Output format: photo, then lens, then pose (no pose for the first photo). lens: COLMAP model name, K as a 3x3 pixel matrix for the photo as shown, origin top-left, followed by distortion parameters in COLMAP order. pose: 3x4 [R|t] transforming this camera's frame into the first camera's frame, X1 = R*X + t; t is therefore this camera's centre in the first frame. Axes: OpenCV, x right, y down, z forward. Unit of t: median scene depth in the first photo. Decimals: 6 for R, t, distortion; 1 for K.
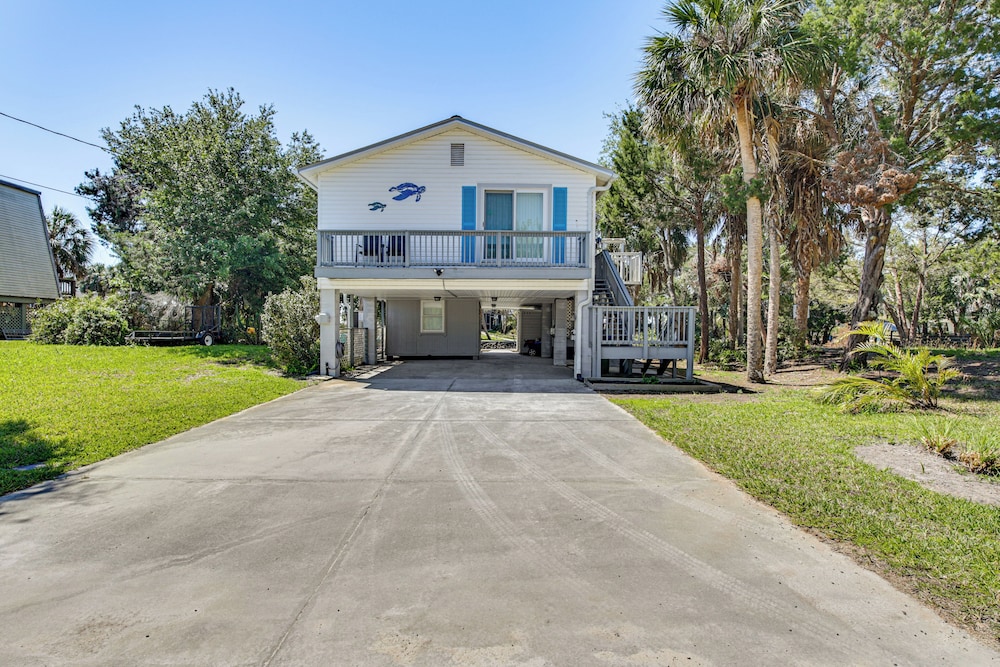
lens RADIAL K [[468.7, 0, 497.7], [0, 468.7, 332.6], [0, 0, 1]] dist [-0.003939, -0.000444]
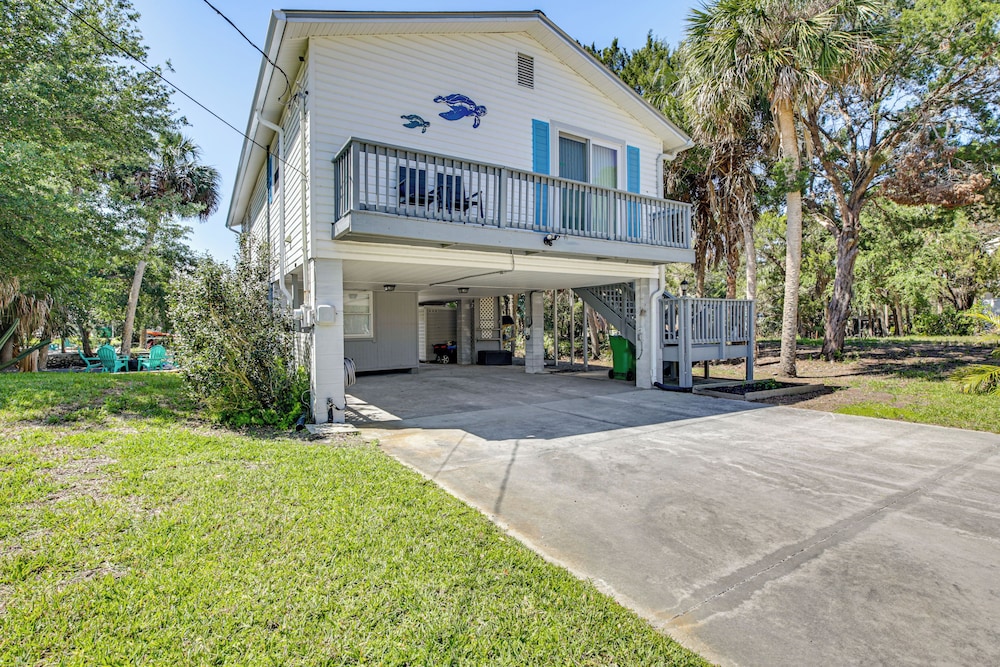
lens RADIAL K [[468.7, 0, 499.8], [0, 468.7, 328.5], [0, 0, 1]] dist [-0.003939, -0.000444]
pose [[0.855392, -0.019317, 0.517621, -0.474155], [0.027115, 0.999604, -0.007504, -0.004613], [-0.517271, 0.020454, 0.855577, 0.449206]]
